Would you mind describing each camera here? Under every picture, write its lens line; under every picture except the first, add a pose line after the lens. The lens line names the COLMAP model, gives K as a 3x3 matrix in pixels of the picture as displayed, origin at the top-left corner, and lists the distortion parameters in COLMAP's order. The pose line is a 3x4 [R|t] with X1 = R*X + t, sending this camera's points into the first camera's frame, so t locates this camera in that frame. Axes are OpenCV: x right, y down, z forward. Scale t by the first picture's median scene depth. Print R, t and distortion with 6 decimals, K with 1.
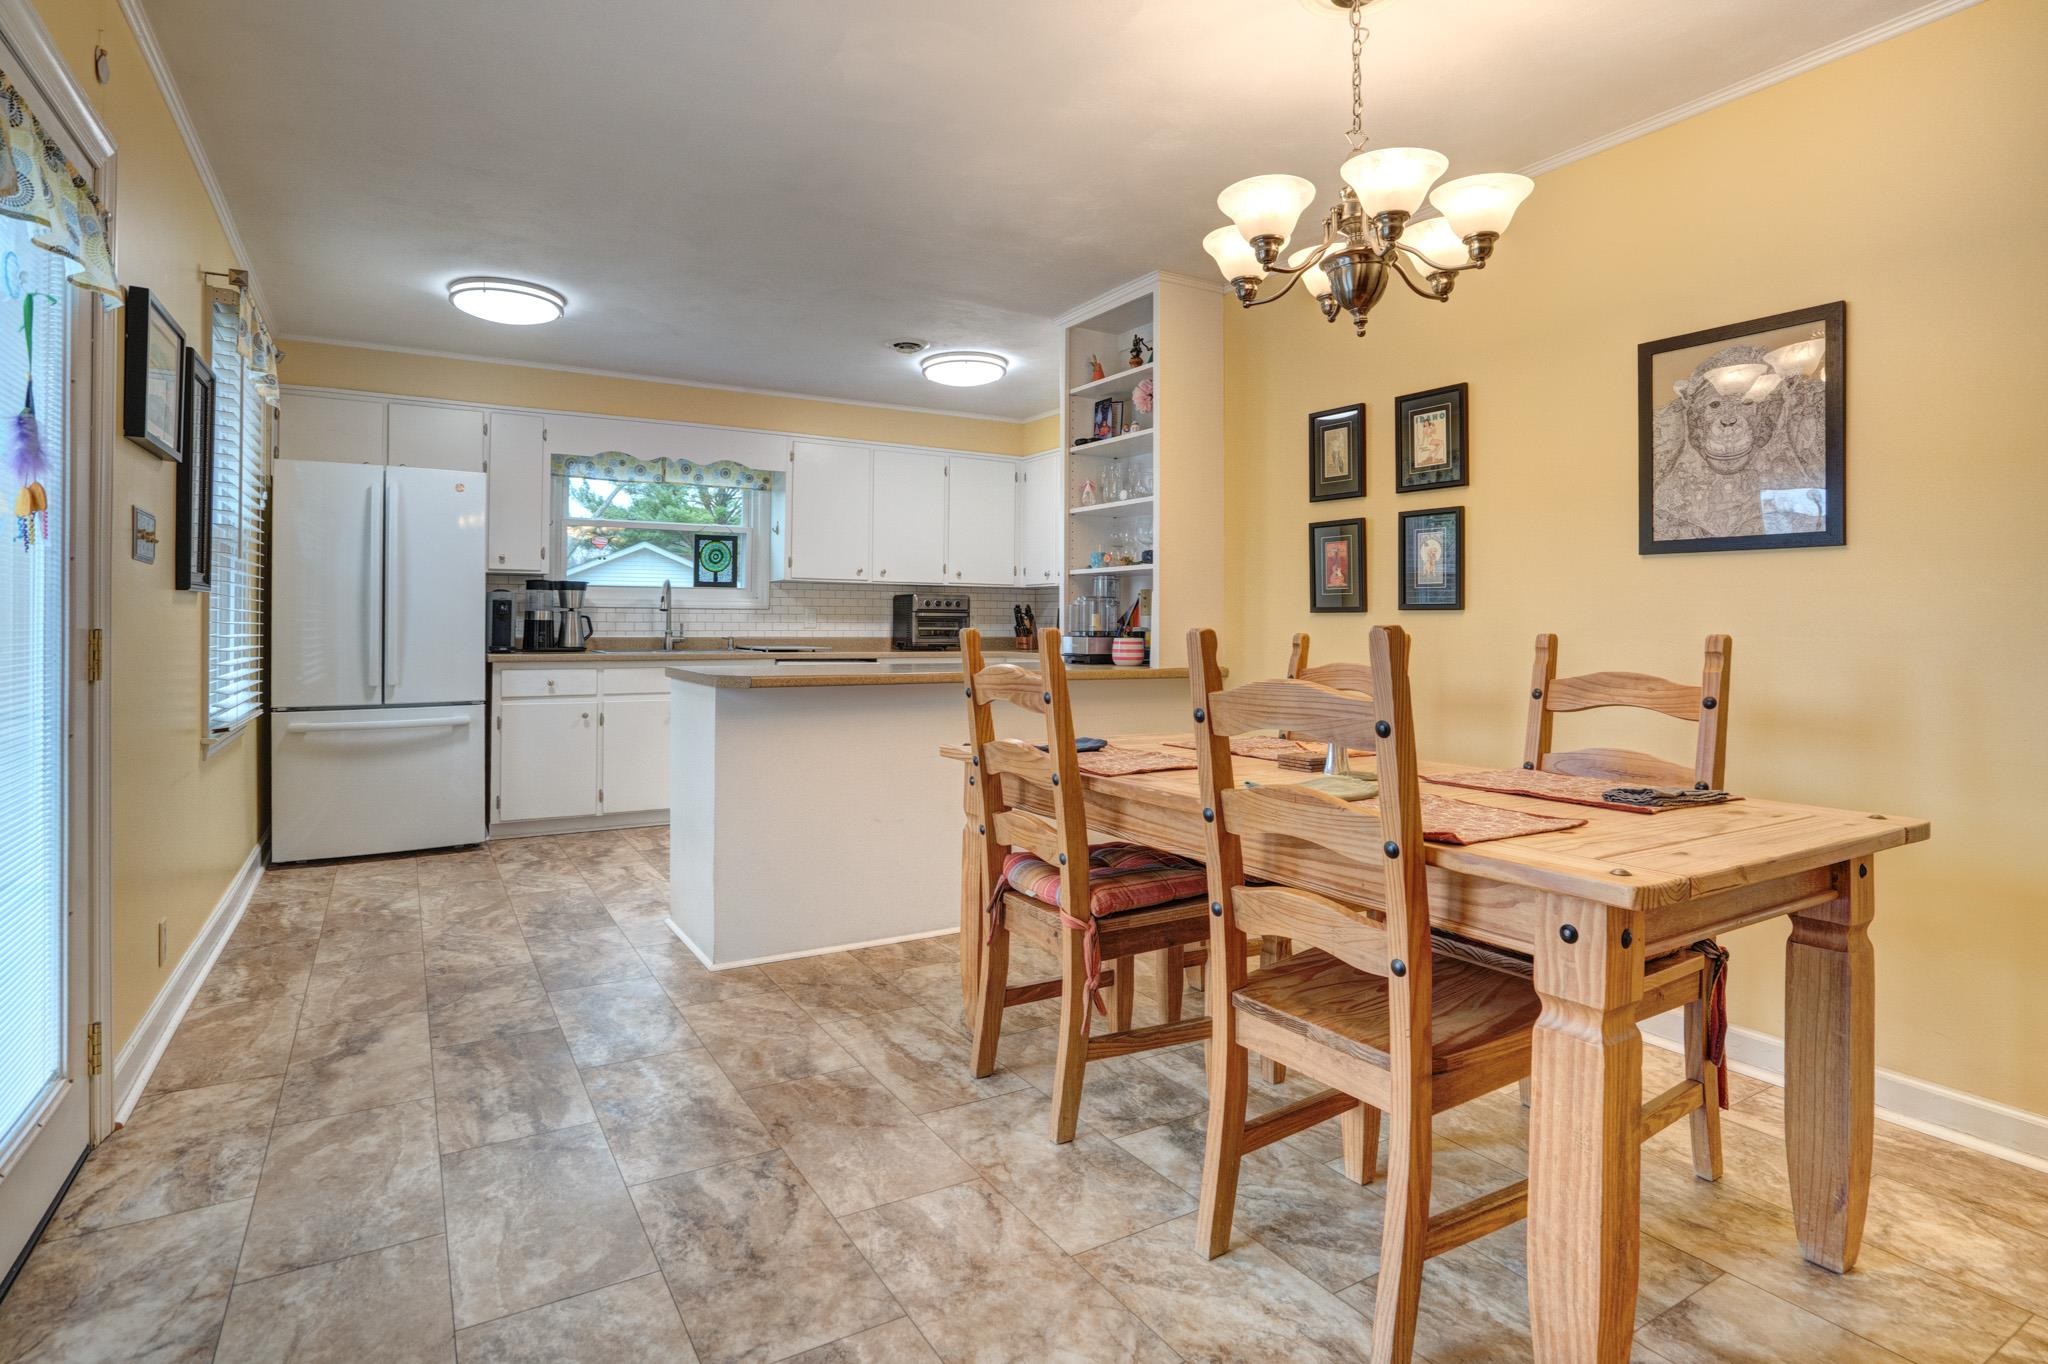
lens RADIAL K [[1034.5, 0, 1008.4], [0, 1034.5, 613.5], [0, 0, 1]] dist [-0.048142, 0.020900]
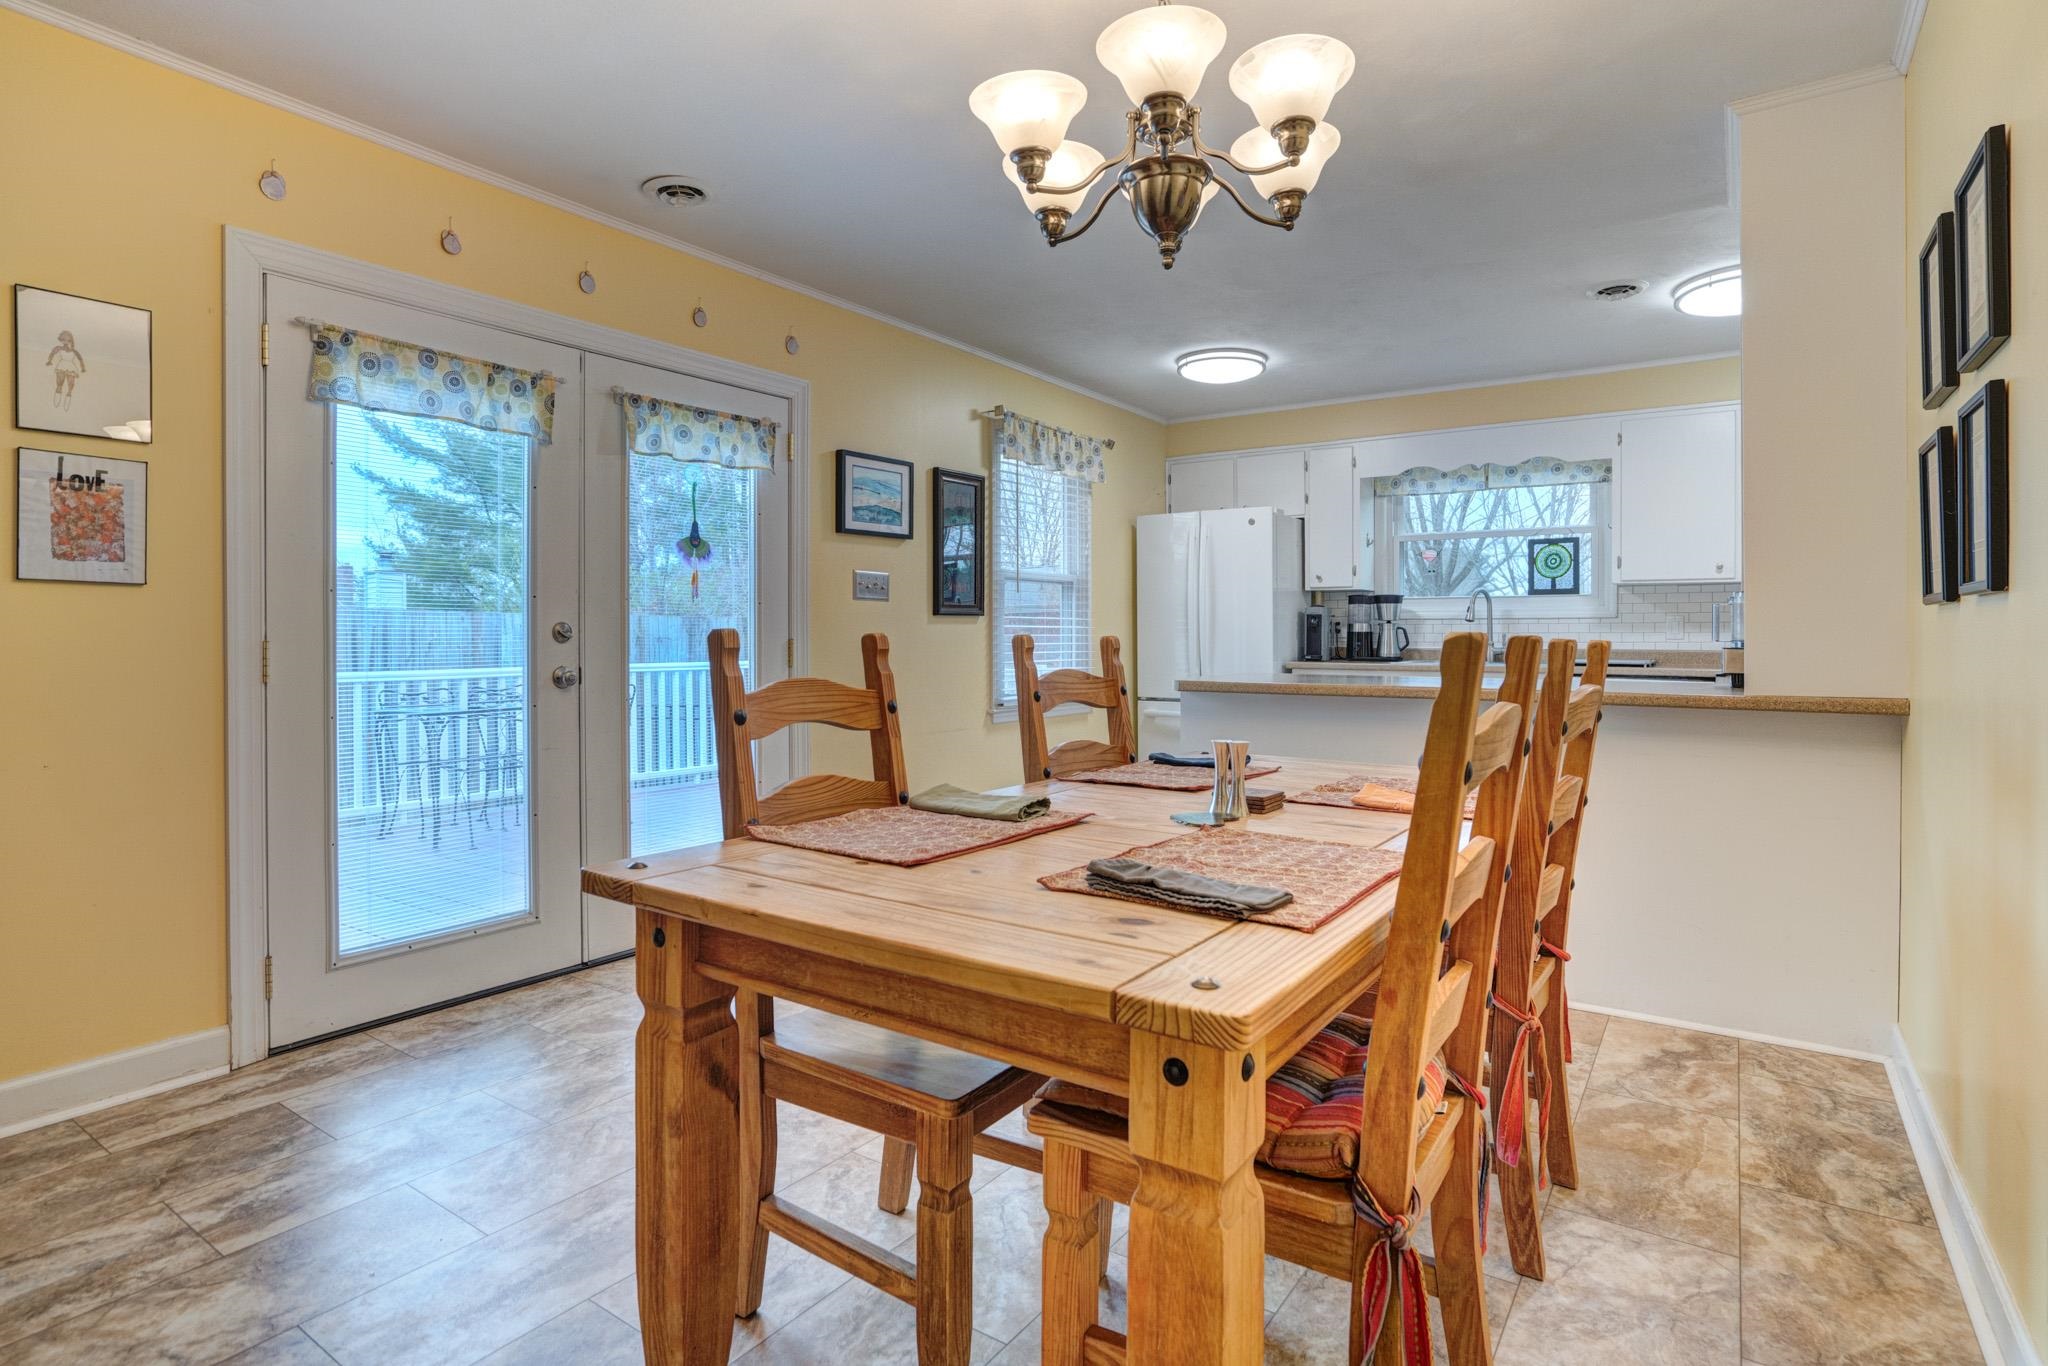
lens RADIAL K [[1034.5, 0, 1036.5], [0, 1034.5, 624.5], [0, 0, 1]] dist [-0.048142, 0.020900]
pose [[0.425295, -0.015066, -0.904929, 0.465508], [0.010929, 0.999874, -0.011511, 0.008842], [0.904989, -0.004995, 0.425406, 0.267130]]
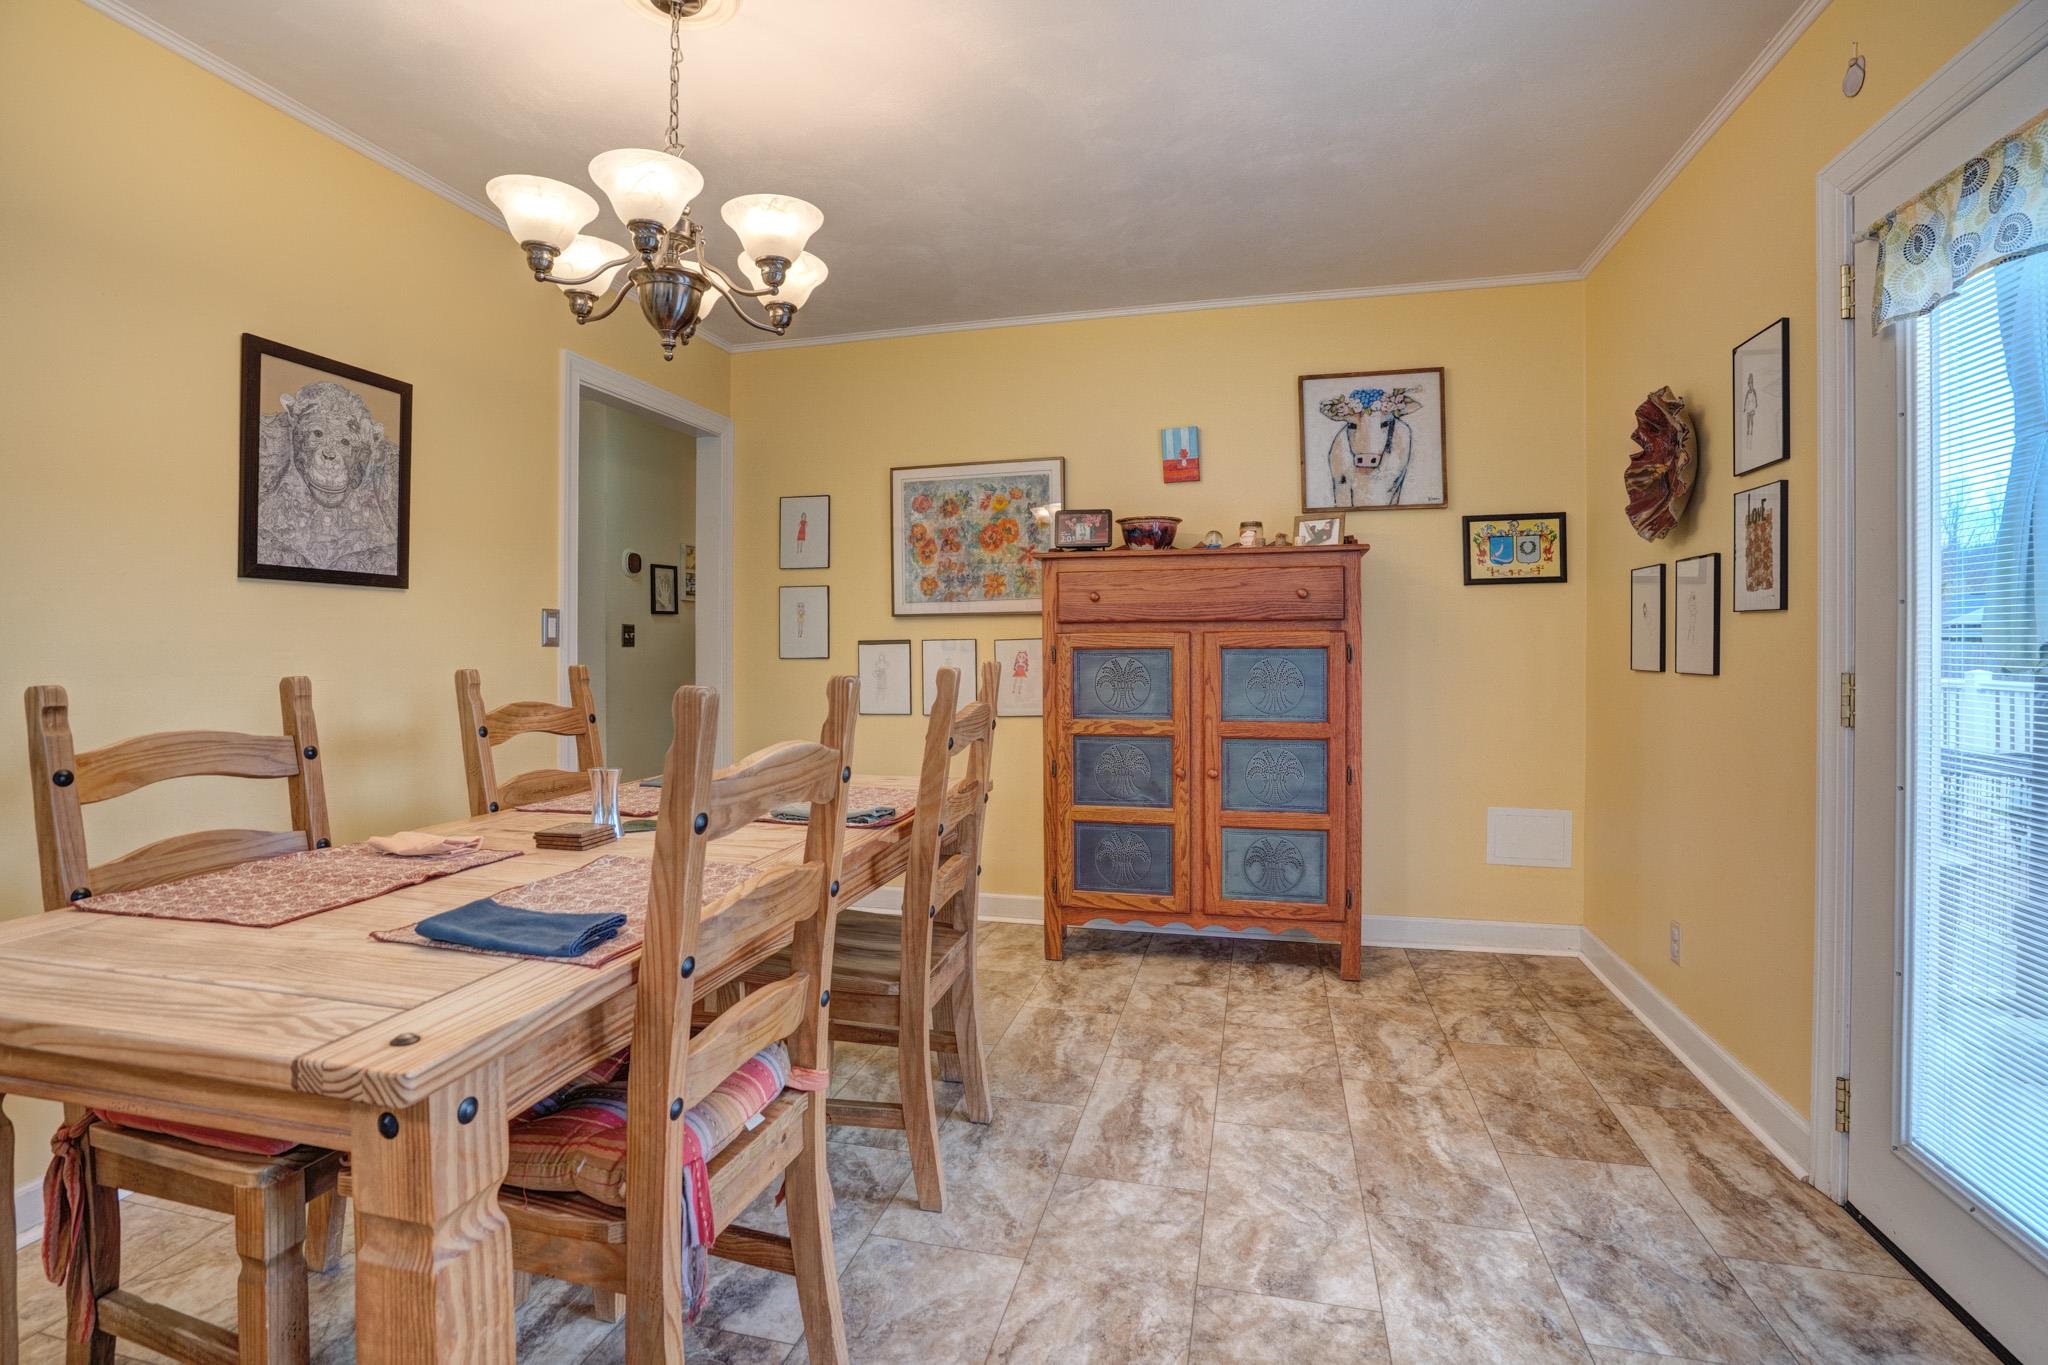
lens RADIAL K [[992.2, 0, 1009.0], [0, 992.2, 644.4], [0, 0, 1]] dist [-0.034938, 0.011936]
pose [[-0.699762, -0.001092, 0.714375, -0.249909], [-0.007169, 0.999959, -0.005494, -0.000605], [-0.714340, -0.008966, -0.699741, 0.659332]]
